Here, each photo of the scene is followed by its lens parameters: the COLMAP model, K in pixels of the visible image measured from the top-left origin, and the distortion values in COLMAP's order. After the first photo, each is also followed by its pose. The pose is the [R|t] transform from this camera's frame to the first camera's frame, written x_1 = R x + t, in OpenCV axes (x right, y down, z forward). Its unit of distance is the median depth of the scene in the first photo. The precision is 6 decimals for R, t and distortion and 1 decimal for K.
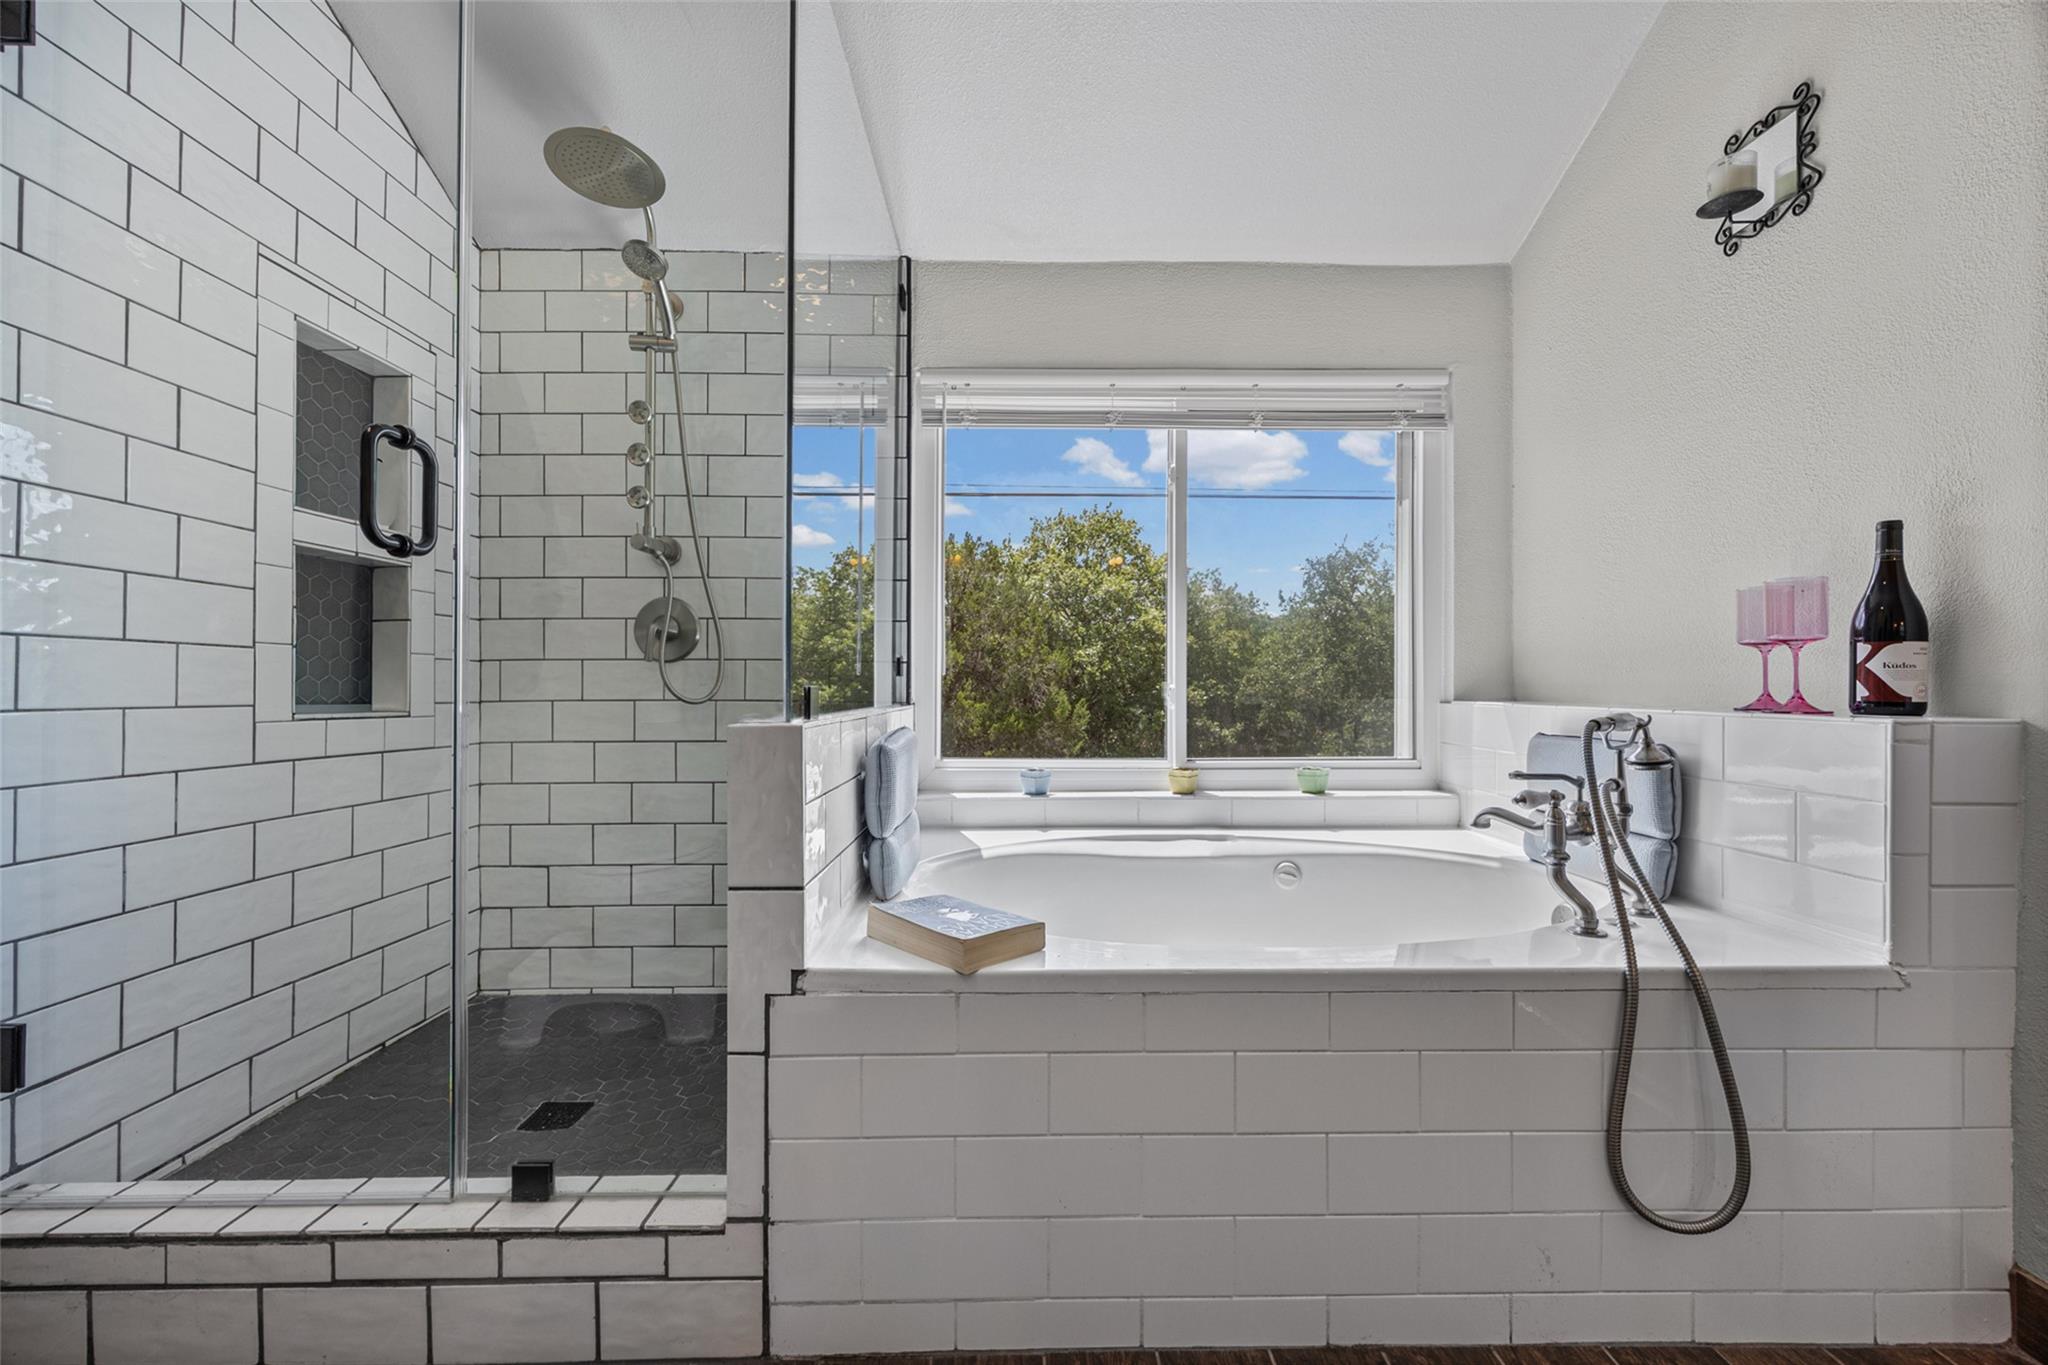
lens RADIAL K [[787.0, 0, 1024.0], [0, 787.0, 682.5], [0, 0, 1]] dist [-0.000205, -0.000194]
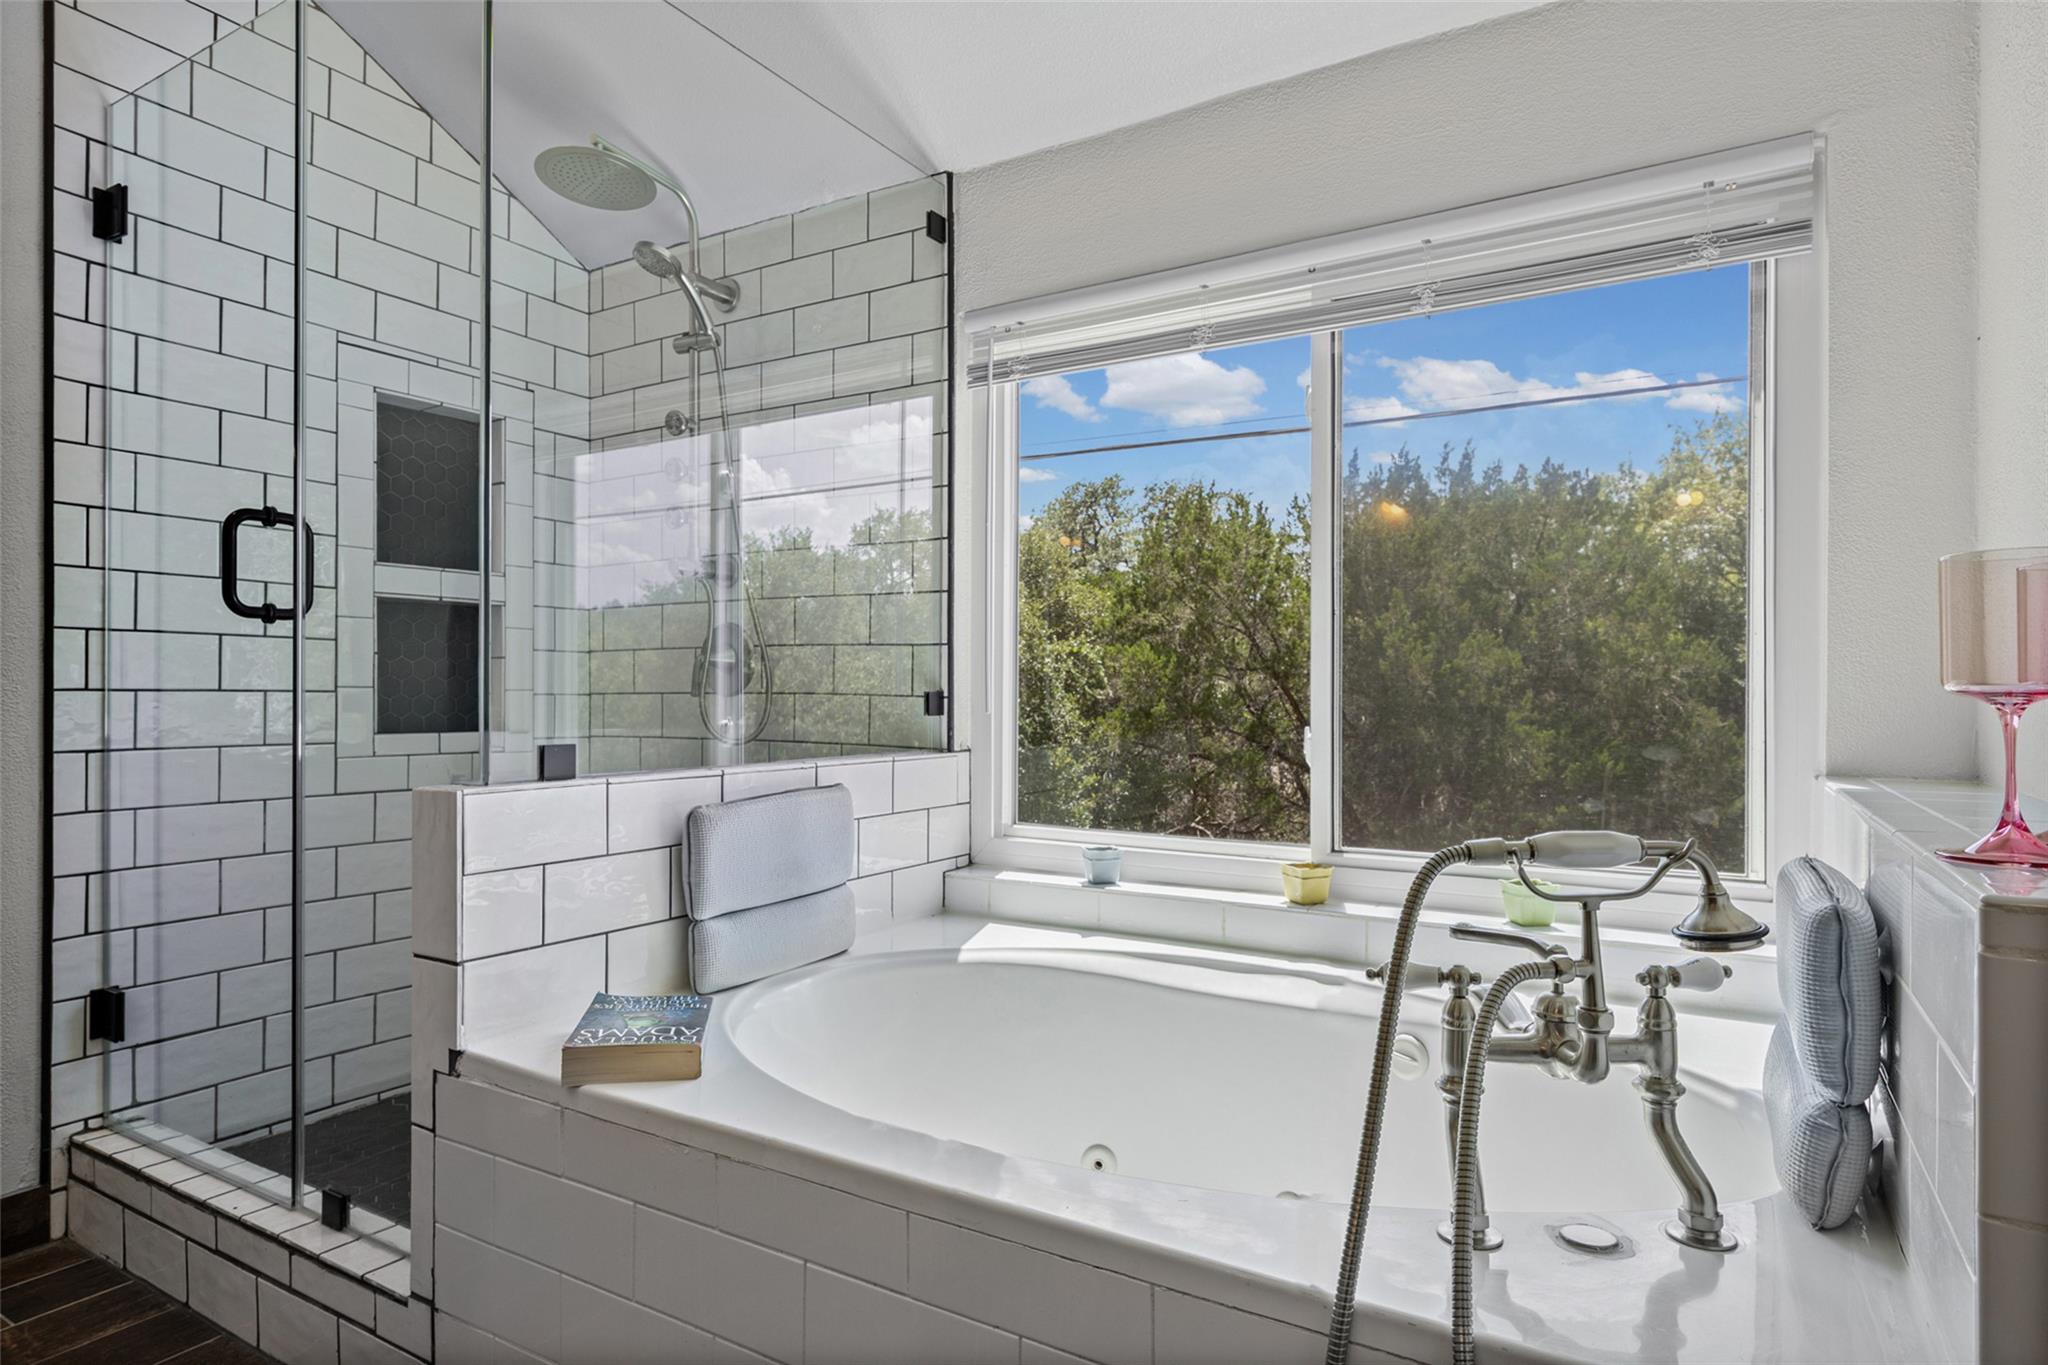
lens RADIAL K [[1116.5, 0, 1031.9], [0, 1116.5, 692.8], [0, 0, 1]] dist [0.004805, -0.001086]
pose [[0.851310, 0.001416, -0.524662, 0.610023], [-0.000550, 0.999998, 0.001807, -0.039649], [0.524663, -0.001250, 0.851309, 0.134963]]
